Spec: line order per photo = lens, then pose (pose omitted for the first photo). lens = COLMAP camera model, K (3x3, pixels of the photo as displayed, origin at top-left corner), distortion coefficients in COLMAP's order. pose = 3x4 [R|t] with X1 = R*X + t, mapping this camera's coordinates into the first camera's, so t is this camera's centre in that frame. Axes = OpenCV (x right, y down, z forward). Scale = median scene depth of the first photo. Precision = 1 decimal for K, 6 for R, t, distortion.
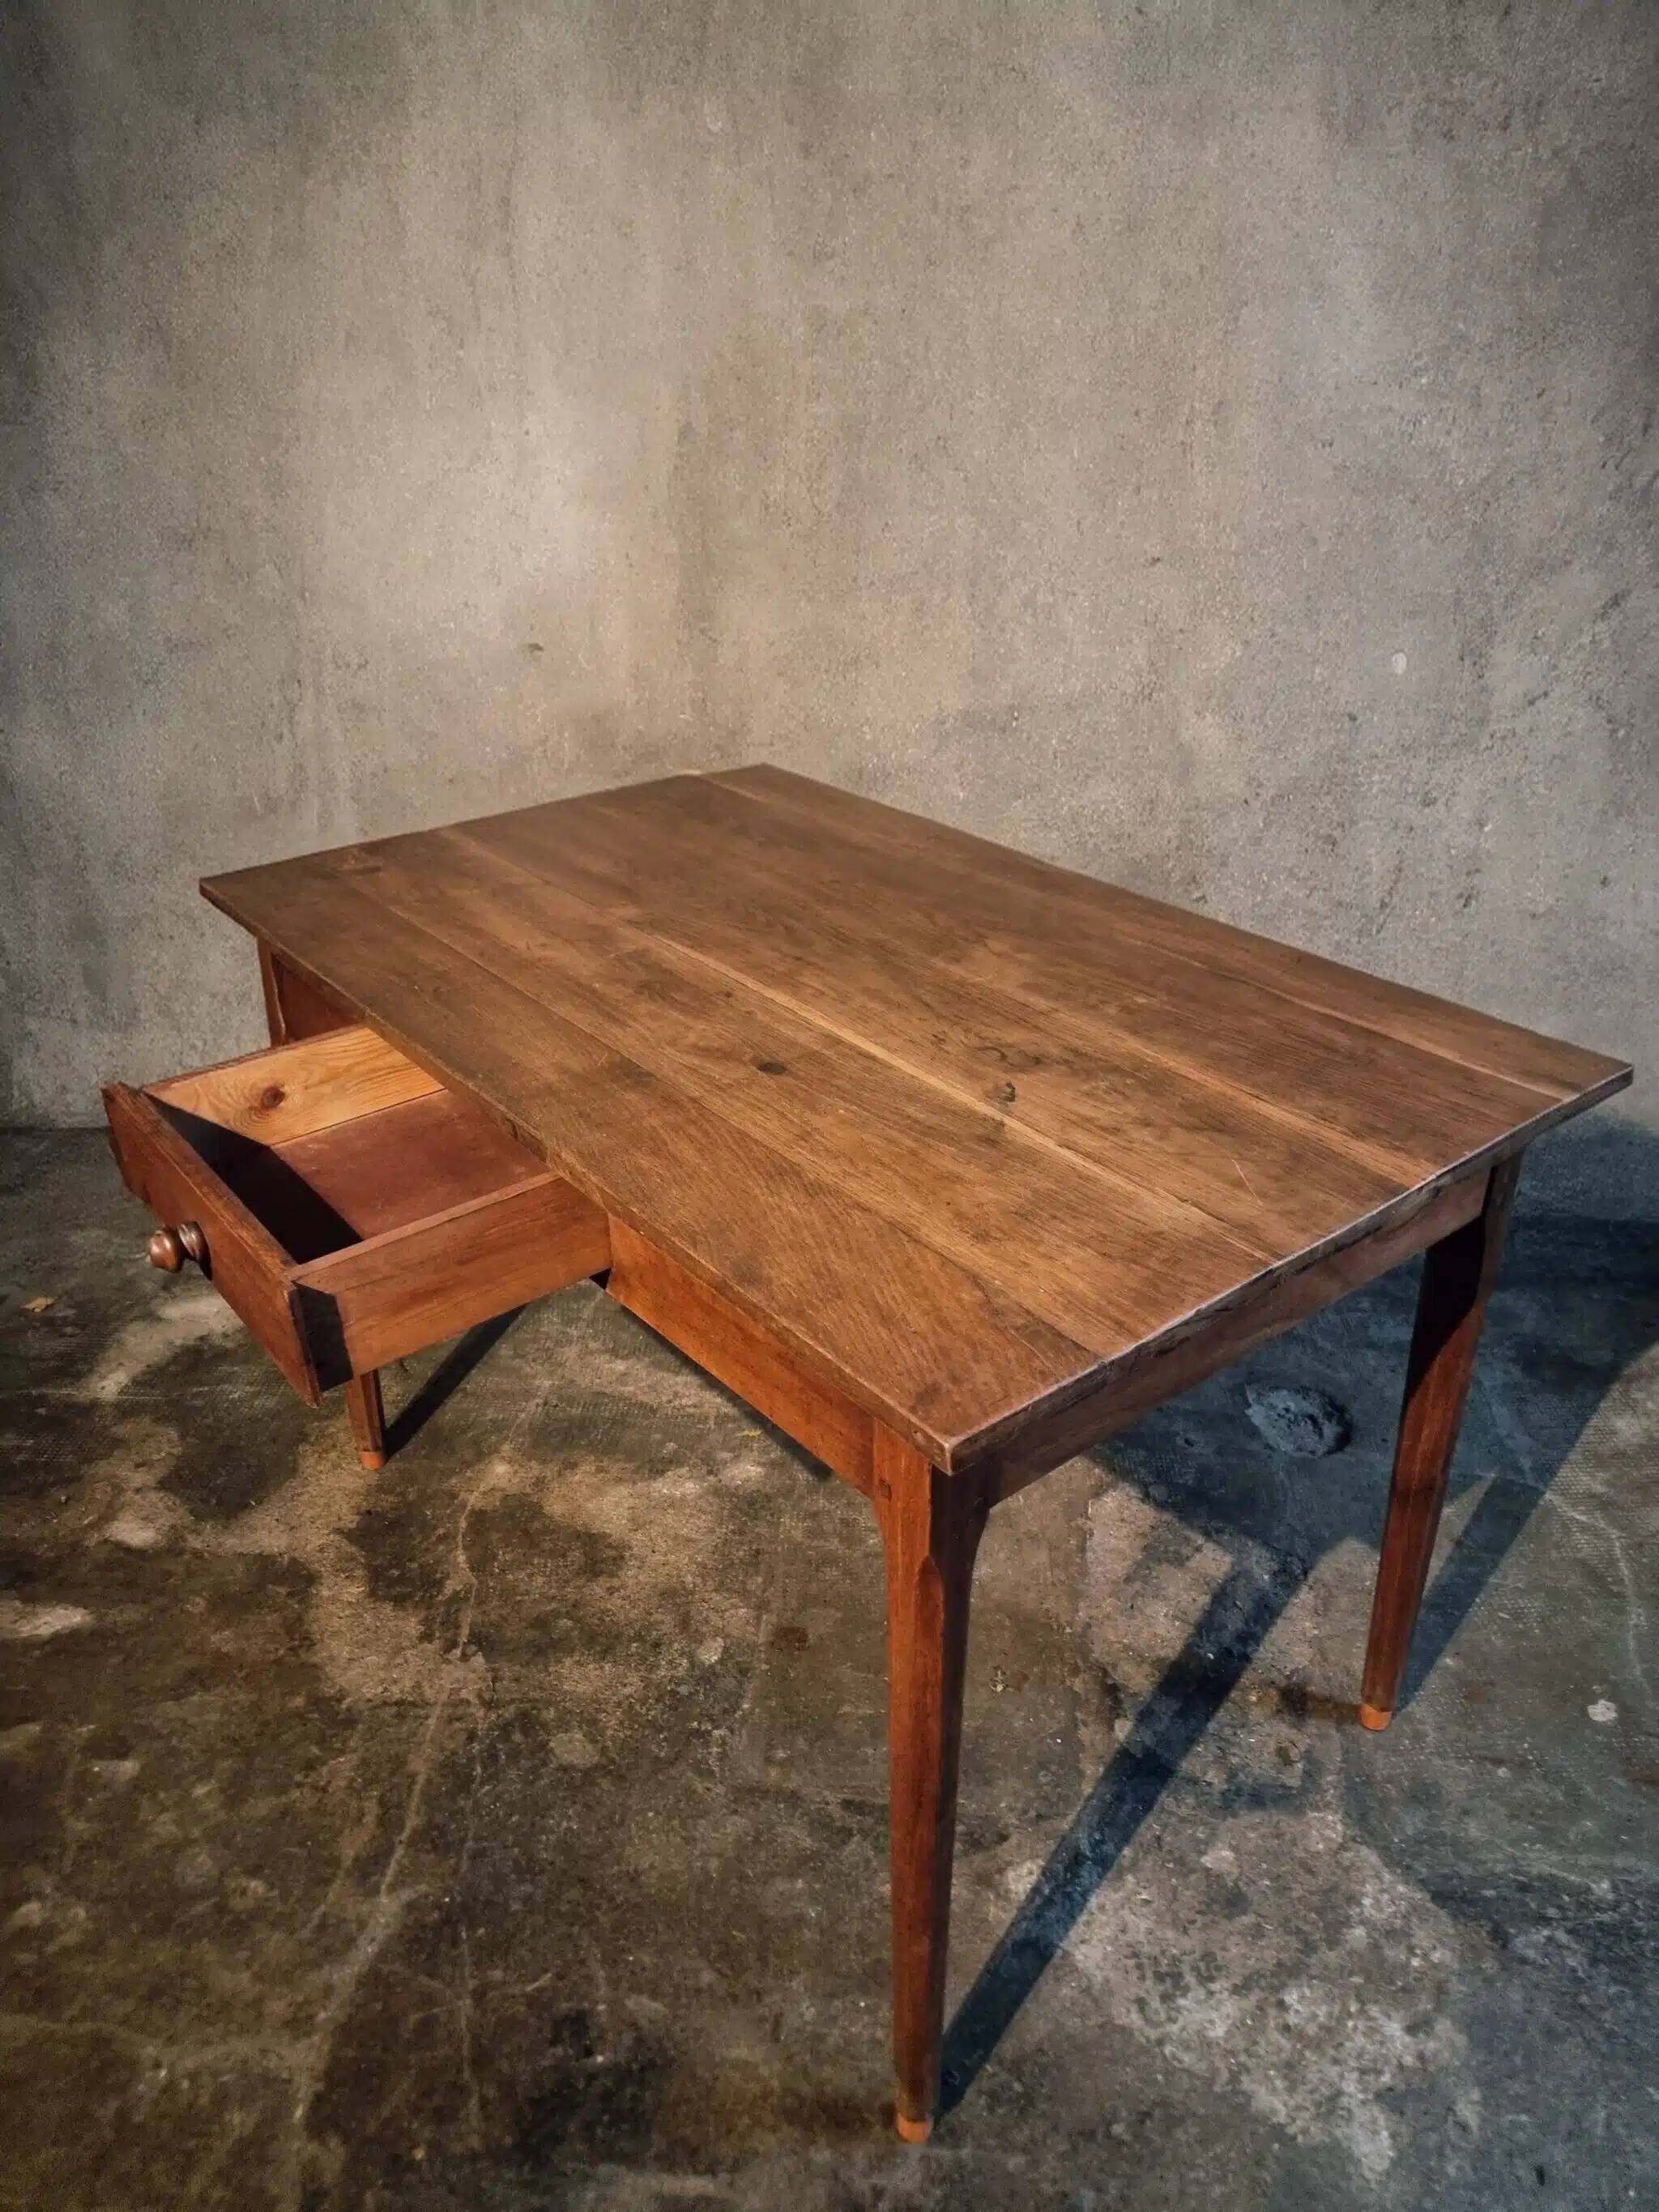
lens RADIAL K [[1515.8, 0, 821.8], [0, 1515.8, 1124.4], [0, 0, 1]] dist [0.068793, -0.053619]
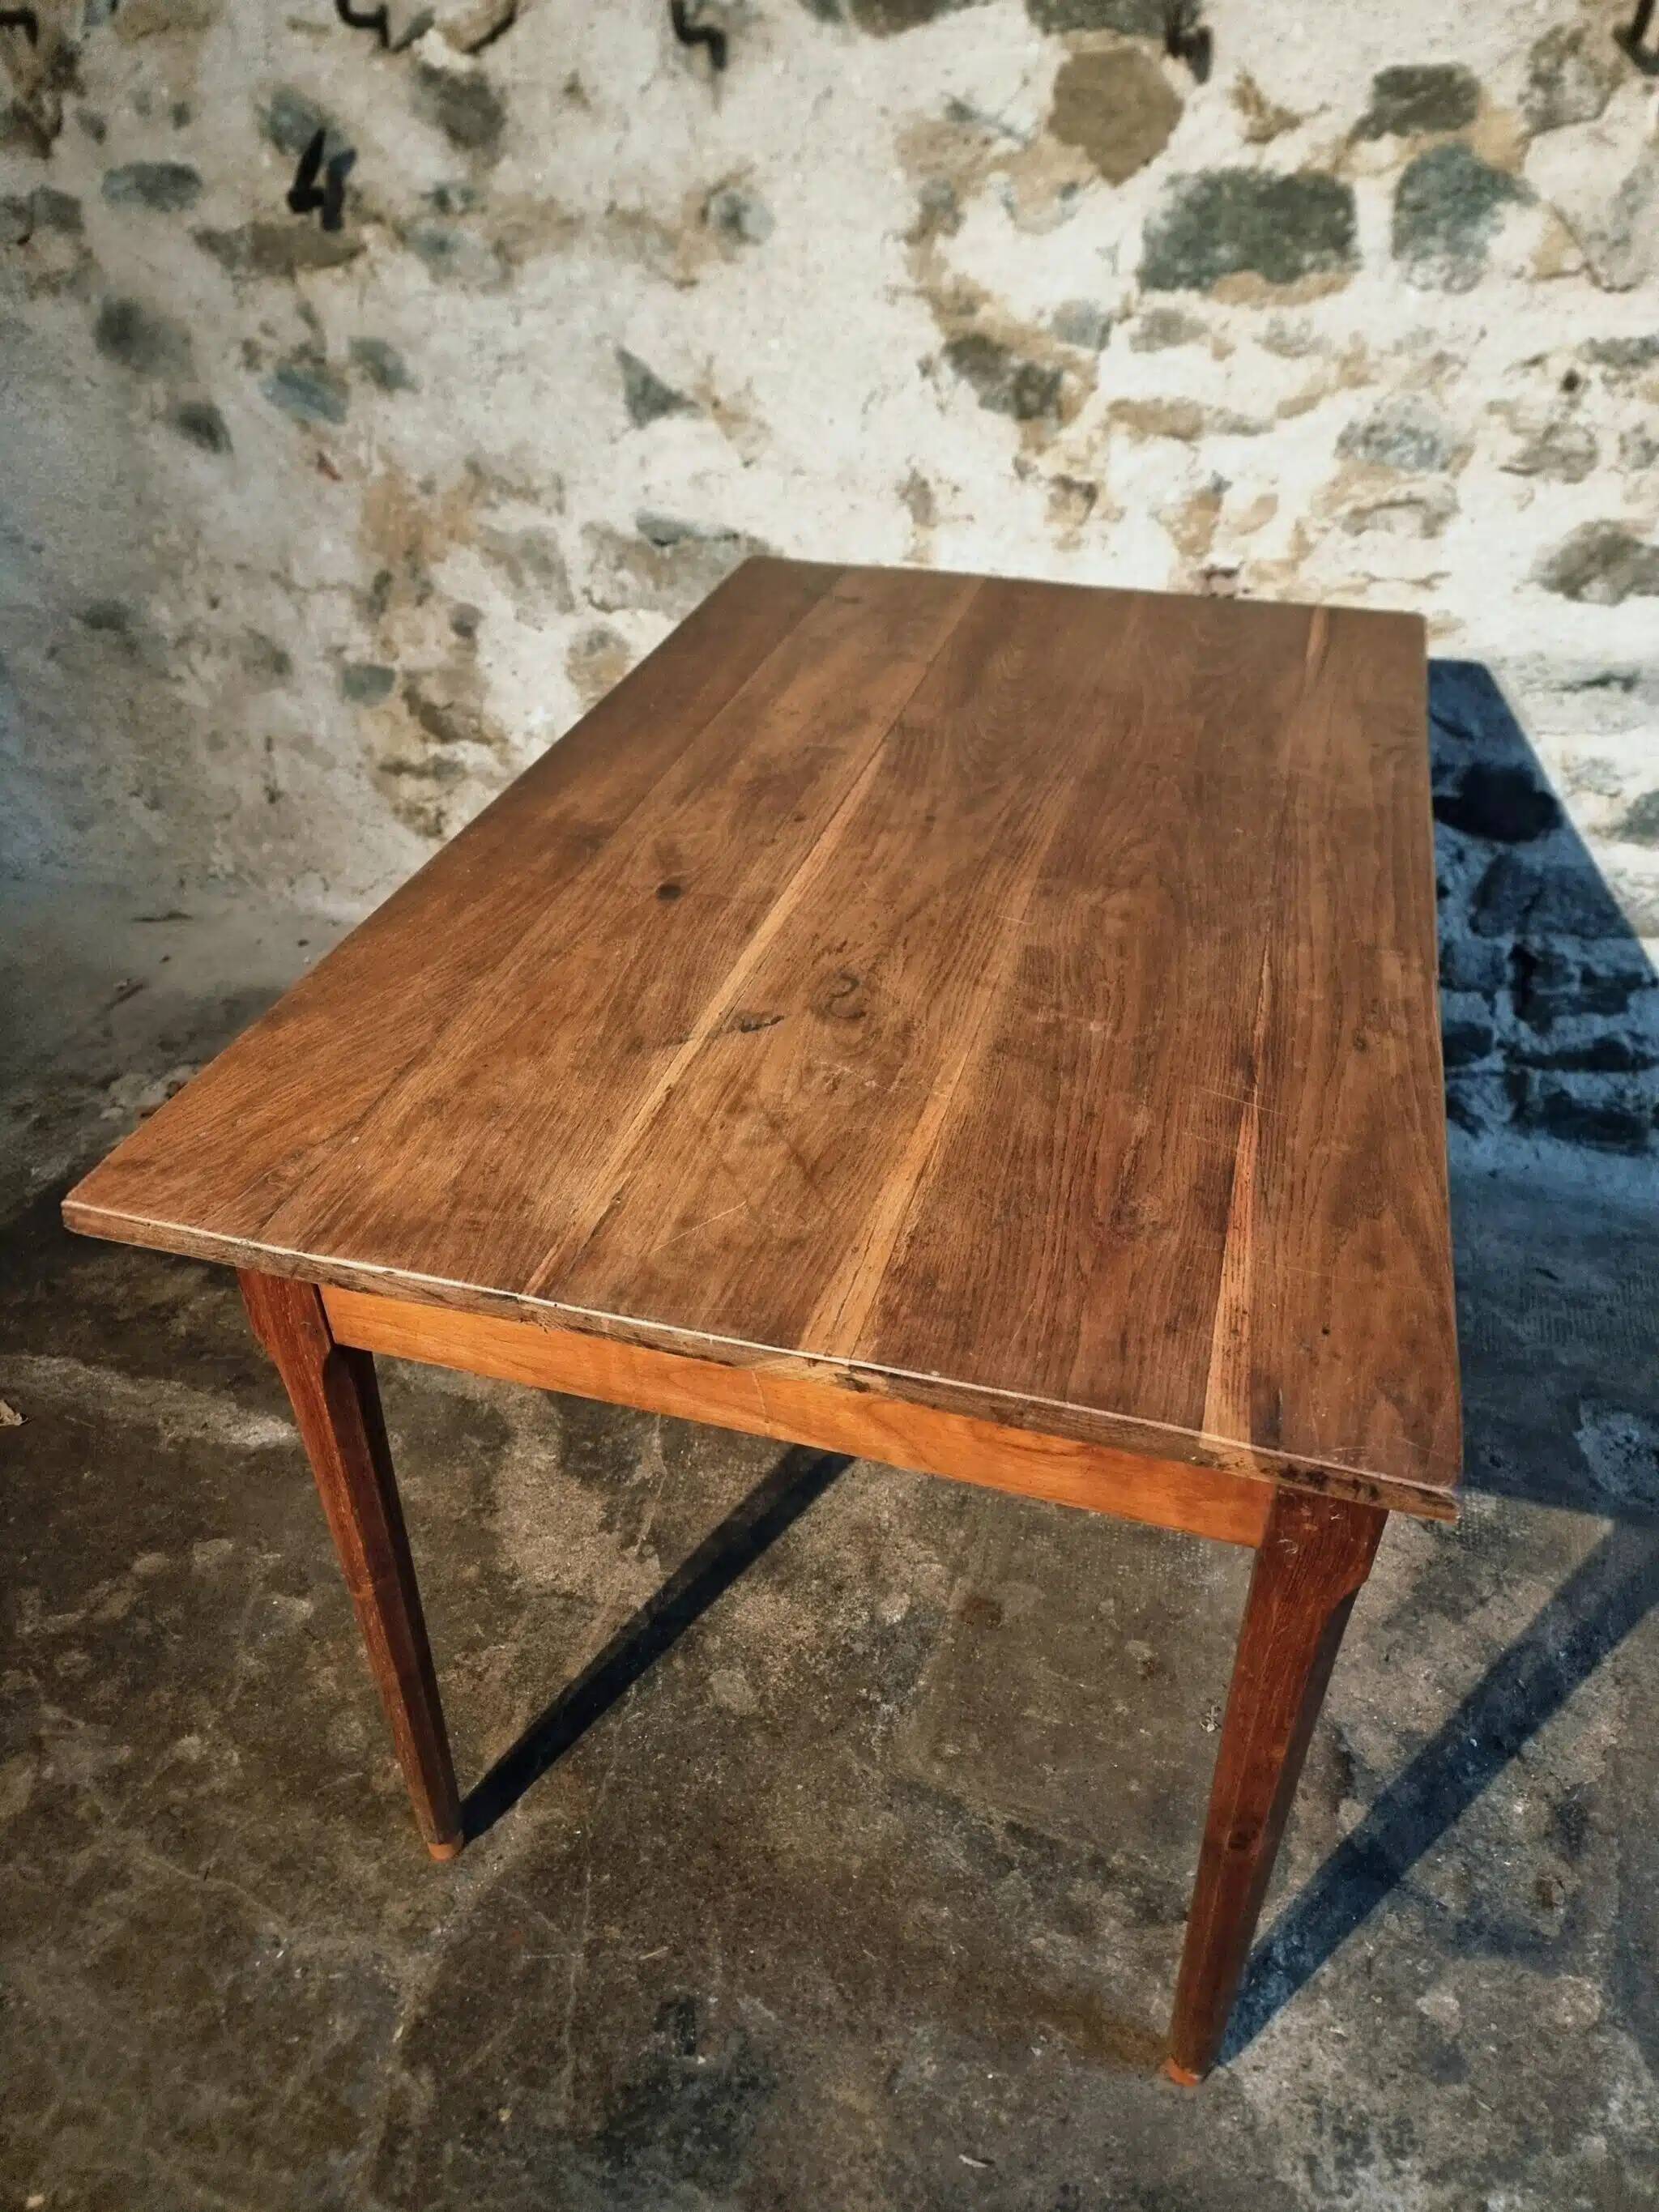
lens RADIAL K [[1515.8, 0, 822.0], [0, 1515.8, 1108.1], [0, 0, 1]] dist [0.068793, -0.053619]
pose [[0.969970, 0.147418, -0.193457, 0.018911], [-0.116200, 0.979615, 0.163868, -0.099746], [0.213670, -0.136467, 0.967327, 0.157507]]
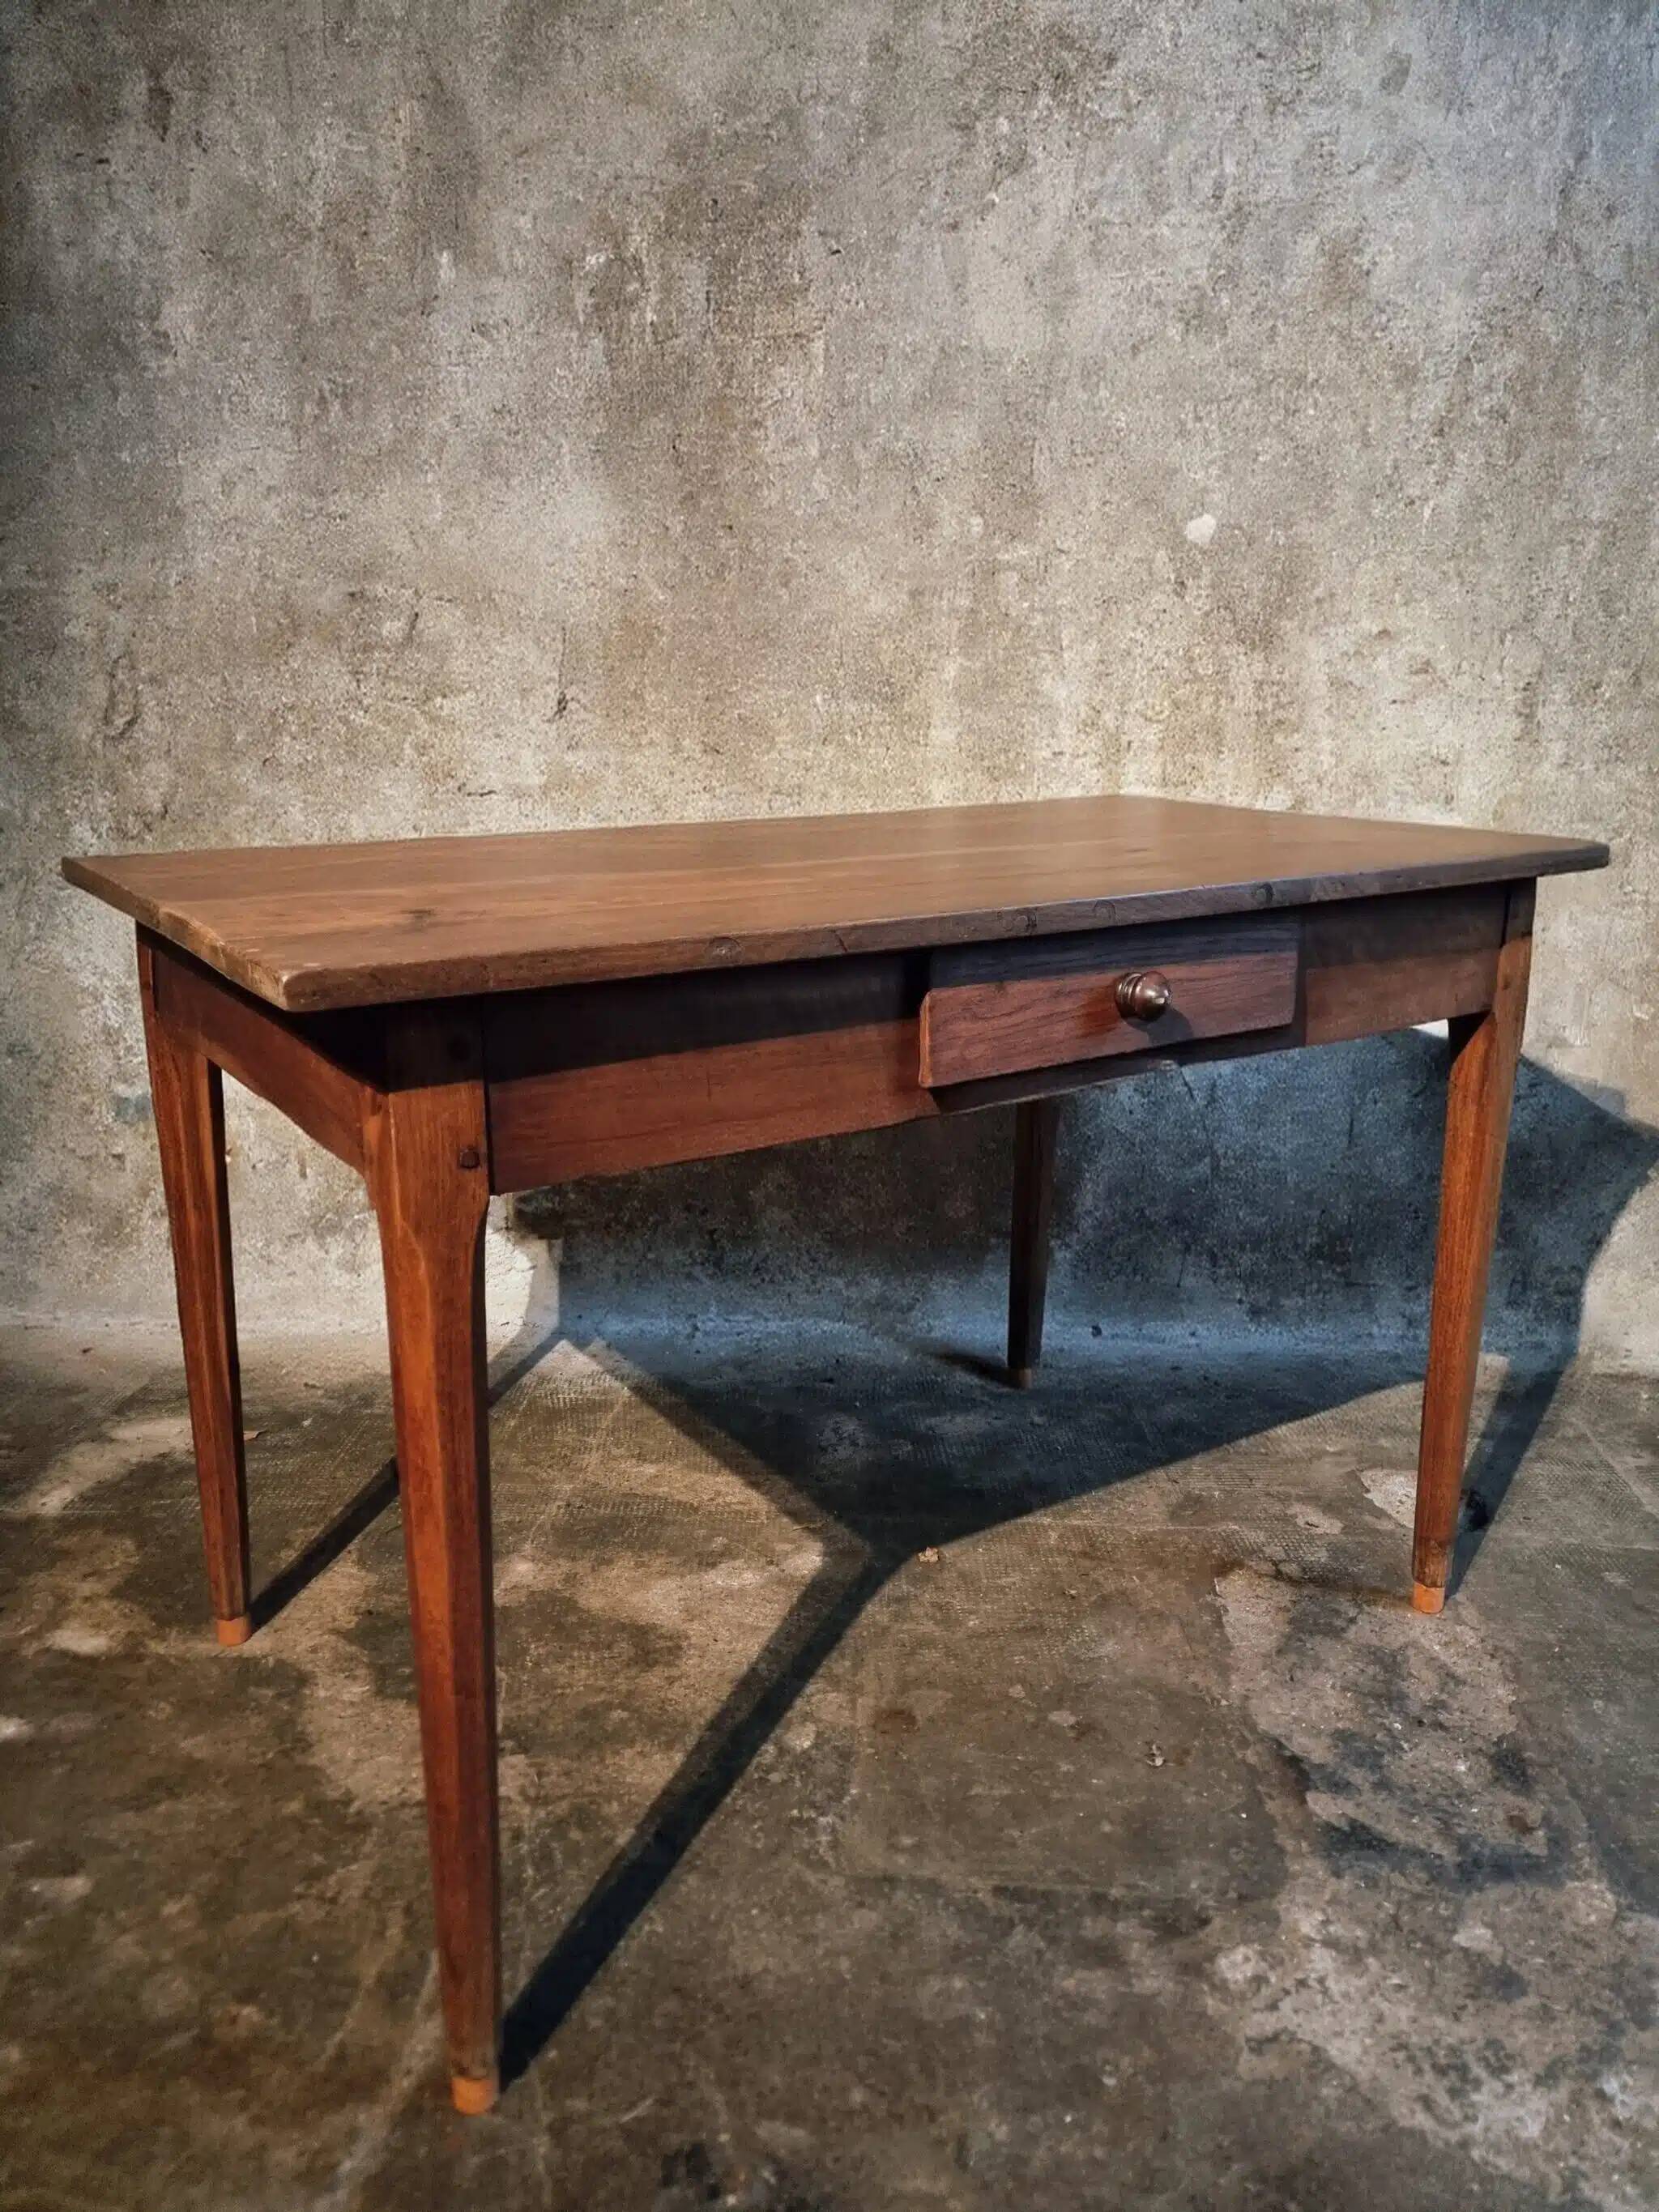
lens RADIAL K [[1515.8, 0, 812.5], [0, 1515.8, 1133.8], [0, 0, 1]] dist [0.068793, -0.053619]
pose [[0.998447, -0.006931, 0.055284, -0.117662], [0.018792, 0.975988, -0.217013, 0.221039], [-0.052453, 0.217715, 0.974602, 0.133900]]
